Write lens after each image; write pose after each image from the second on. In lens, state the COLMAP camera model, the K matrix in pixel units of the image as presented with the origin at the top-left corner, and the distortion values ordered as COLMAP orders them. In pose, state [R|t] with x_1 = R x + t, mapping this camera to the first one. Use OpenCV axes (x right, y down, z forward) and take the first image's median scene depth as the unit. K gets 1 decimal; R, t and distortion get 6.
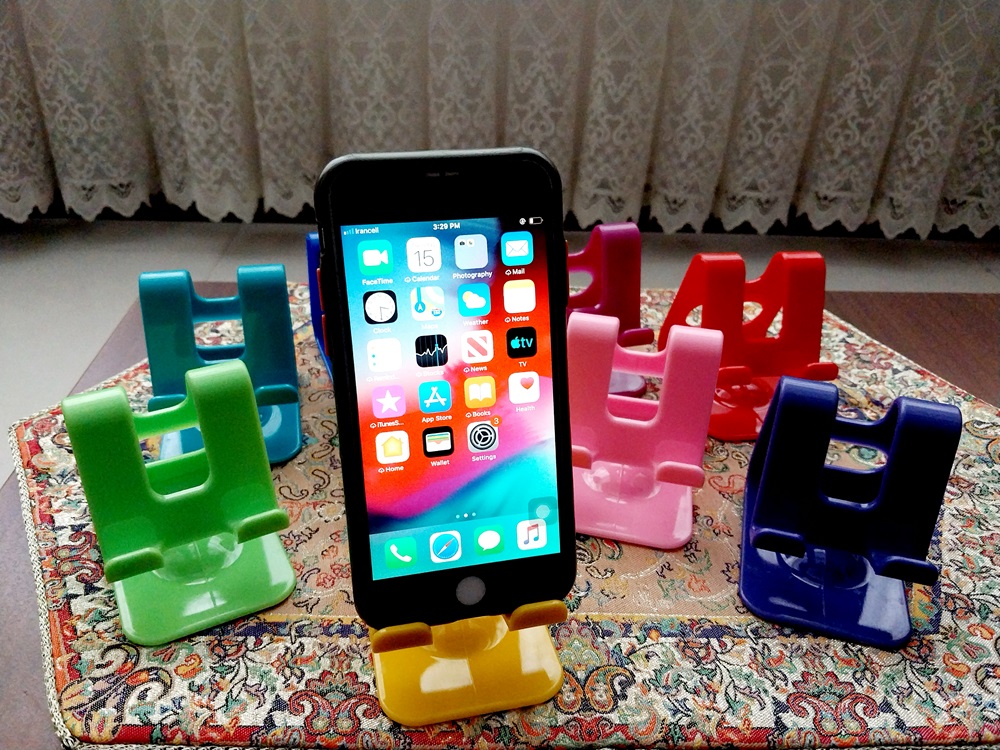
lens RADIAL K [[786.7, 0, 505.1], [0, 786.7, 375.6], [0, 0, 1]] dist [-0.016440, 0.000653]
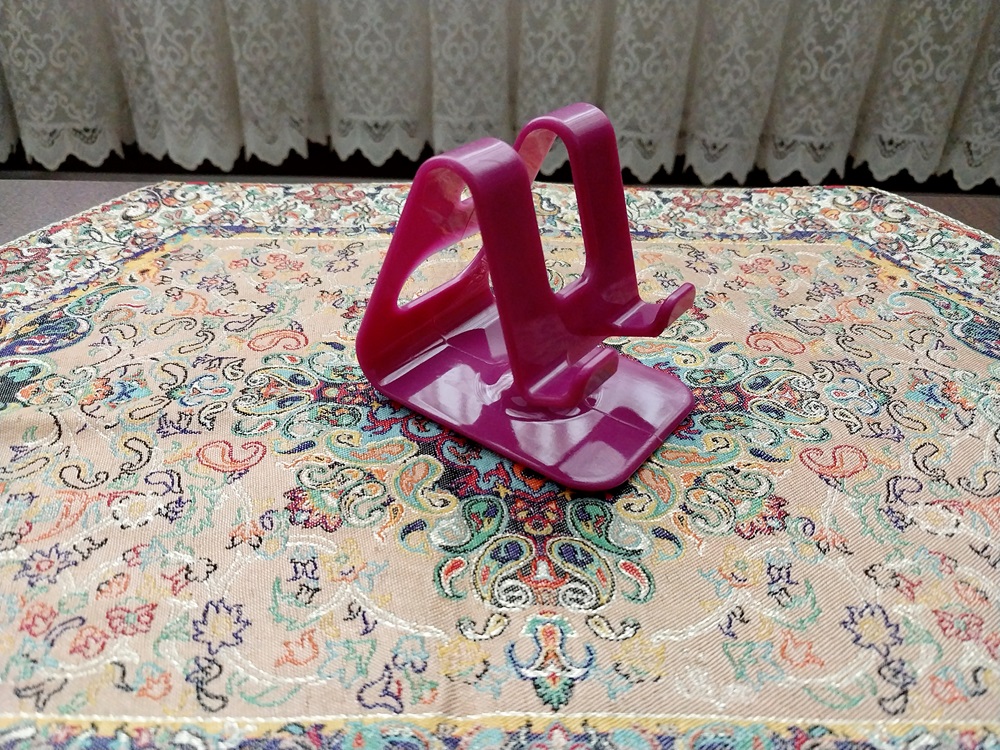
lens RADIAL K [[785.1, 0, 498.7], [0, 785.1, 380.6], [0, 0, 1]] dist [-0.016172, 0.001423]
pose [[0.999103, 0.006734, -0.041796, 0.017726], [-0.005826, 0.999746, 0.021792, 0.020735], [0.041932, -0.021529, 0.998889, 0.130434]]
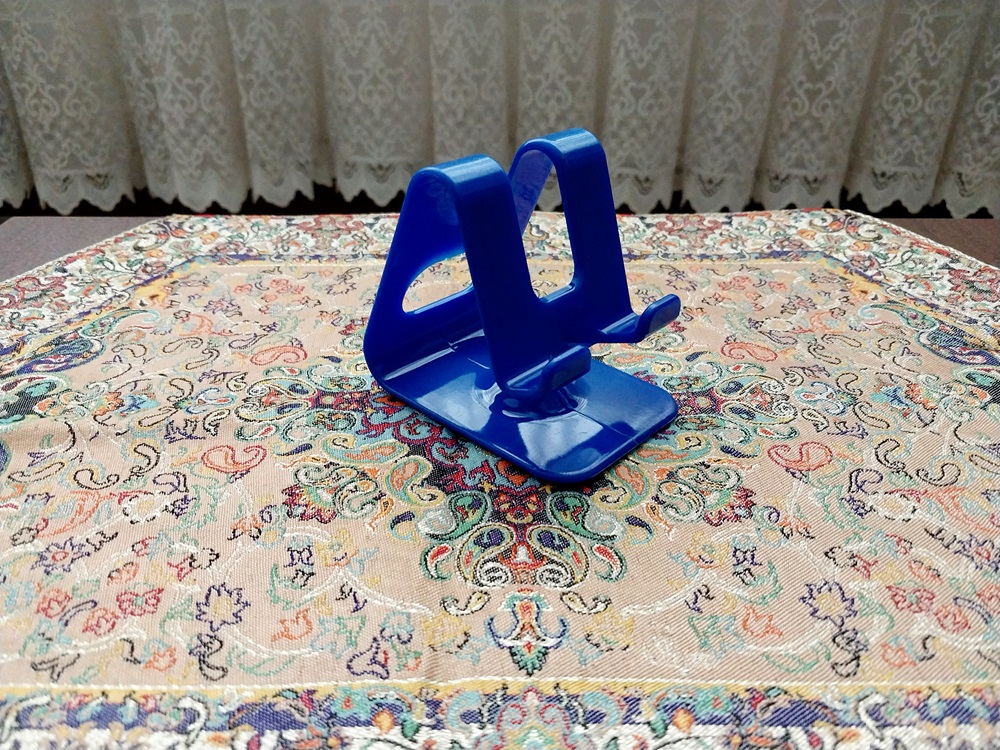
lens RADIAL K [[786.8, 0, 501.6], [0, 786.8, 384.7], [0, 0, 1]] dist [-0.012398, -0.008177]
pose [[0.998719, -0.010152, -0.049567, 0.024472], [0.008938, 0.999656, -0.024665, 0.029576], [0.049800, 0.024190, 0.998466, 0.117321]]
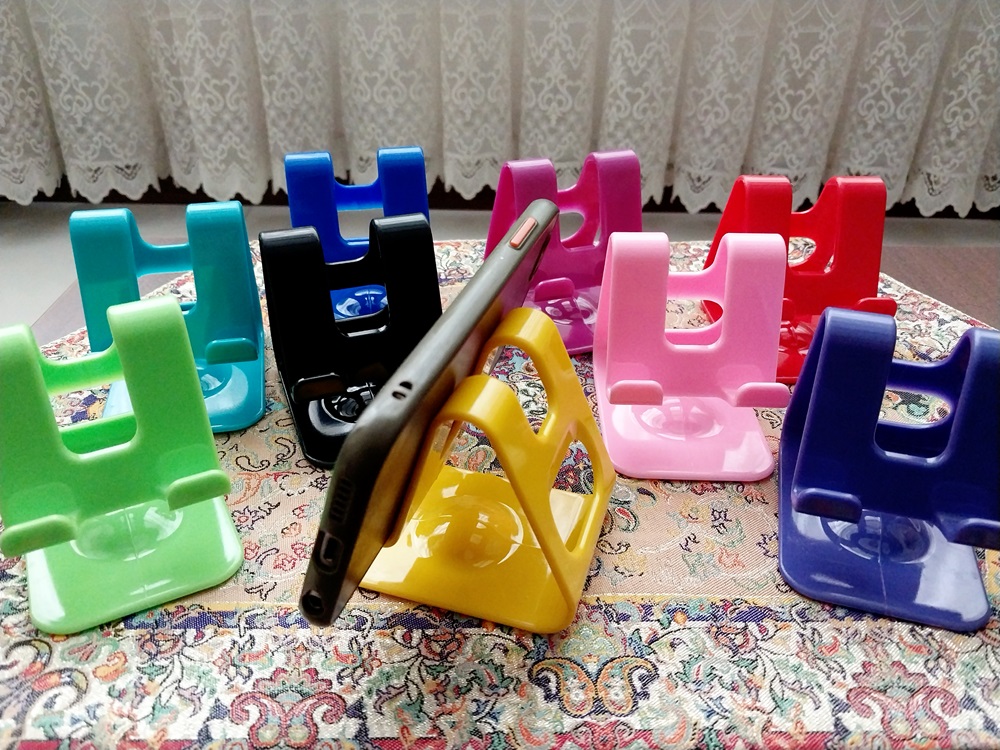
lens RADIAL K [[784.1, 0, 504.1], [0, 784.1, 373.2], [0, 0, 1]] dist [-0.007824, -0.007598]
pose [[0.999521, -0.001632, -0.030890, 0.009198], [0.001600, 0.999998, -0.001063, 0.016837], [0.030891, 0.001013, 0.999522, 0.041697]]
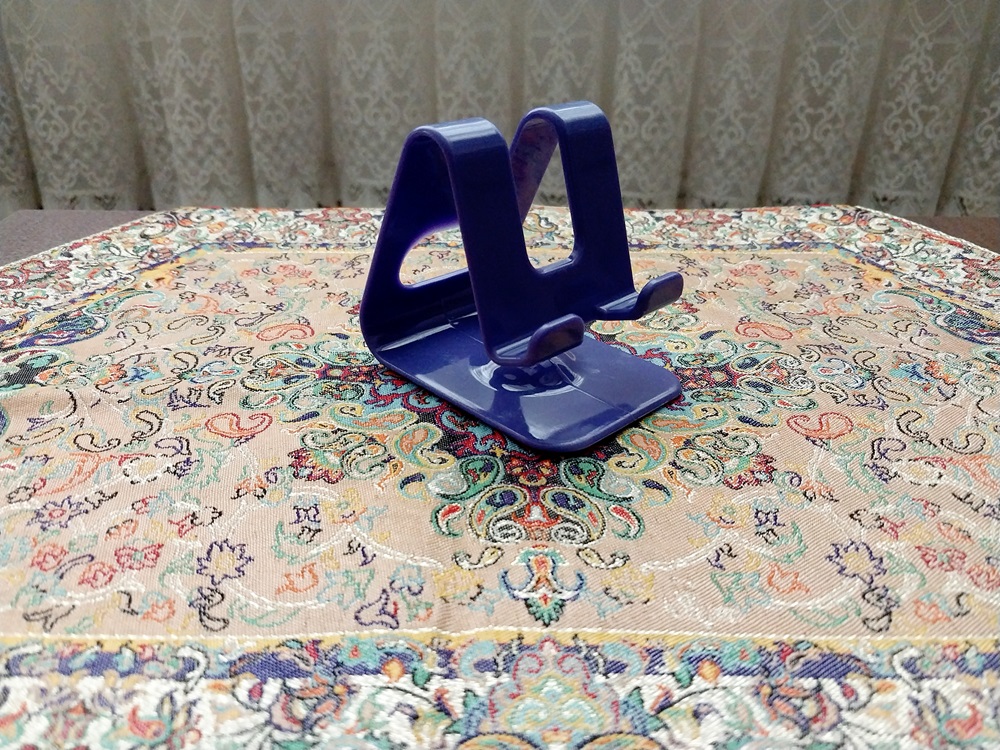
lens RADIAL K [[786.8, 0, 501.6], [0, 786.8, 384.7], [0, 0, 1]] dist [-0.012398, -0.008177]
pose [[0.998687, -0.007739, -0.050638, 0.021458], [0.004208, 0.997575, -0.069468, 0.046317], [0.051053, 0.069164, 0.996298, 0.122522]]
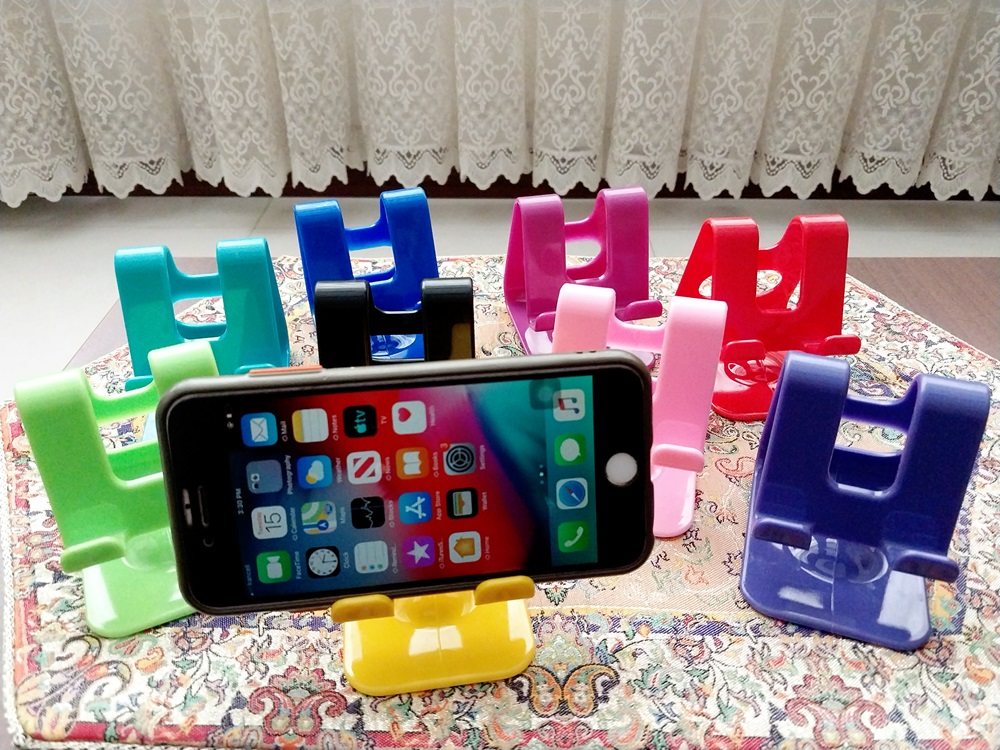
lens RADIAL K [[782.4, 0, 506.0], [0, 782.4, 375.4], [0, 0, 1]] dist [-0.005224, -0.003979]
pose [[0.998223, -0.006141, -0.059277, 0.021138], [0.008247, 0.999341, 0.035347, -0.001779], [0.059021, -0.035773, 0.997616, 0.019309]]
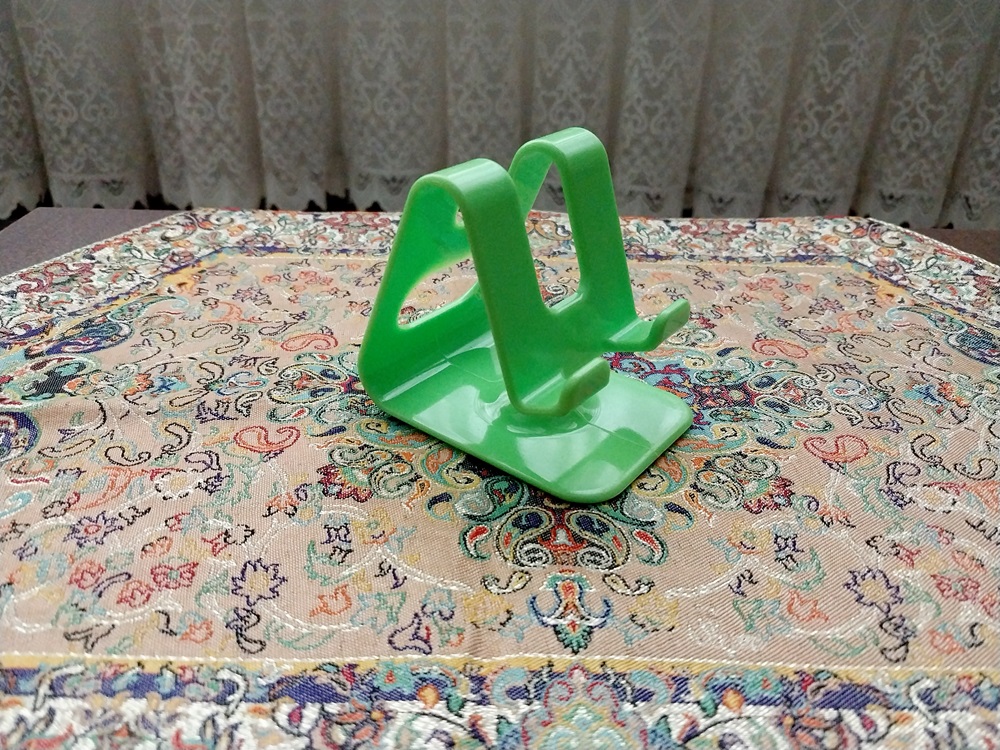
lens RADIAL K [[787.3, 0, 506.1], [0, 787.3, 375.0], [0, 0, 1]] dist [-0.014358, -0.006673]
pose [[0.998941, 0.008430, -0.045242, 0.015698], [-0.011224, 0.998021, -0.061866, 0.038030], [0.044631, 0.062309, 0.997059, 0.118043]]
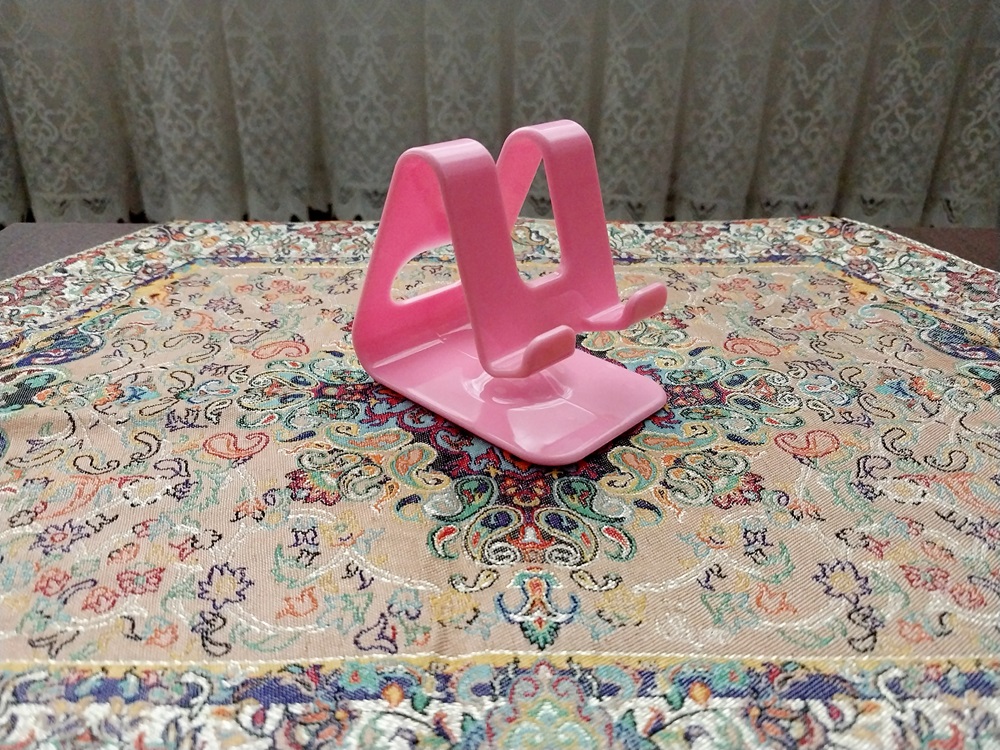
lens RADIAL K [[786.4, 0, 499.0], [0, 786.4, 383.1], [0, 0, 1]] dist [-0.010069, -0.012194]
pose [[0.999088, -0.011549, -0.041118, 0.020778], [0.008708, 0.997606, -0.068608, 0.040996], [0.041811, 0.068187, 0.996796, 0.118741]]
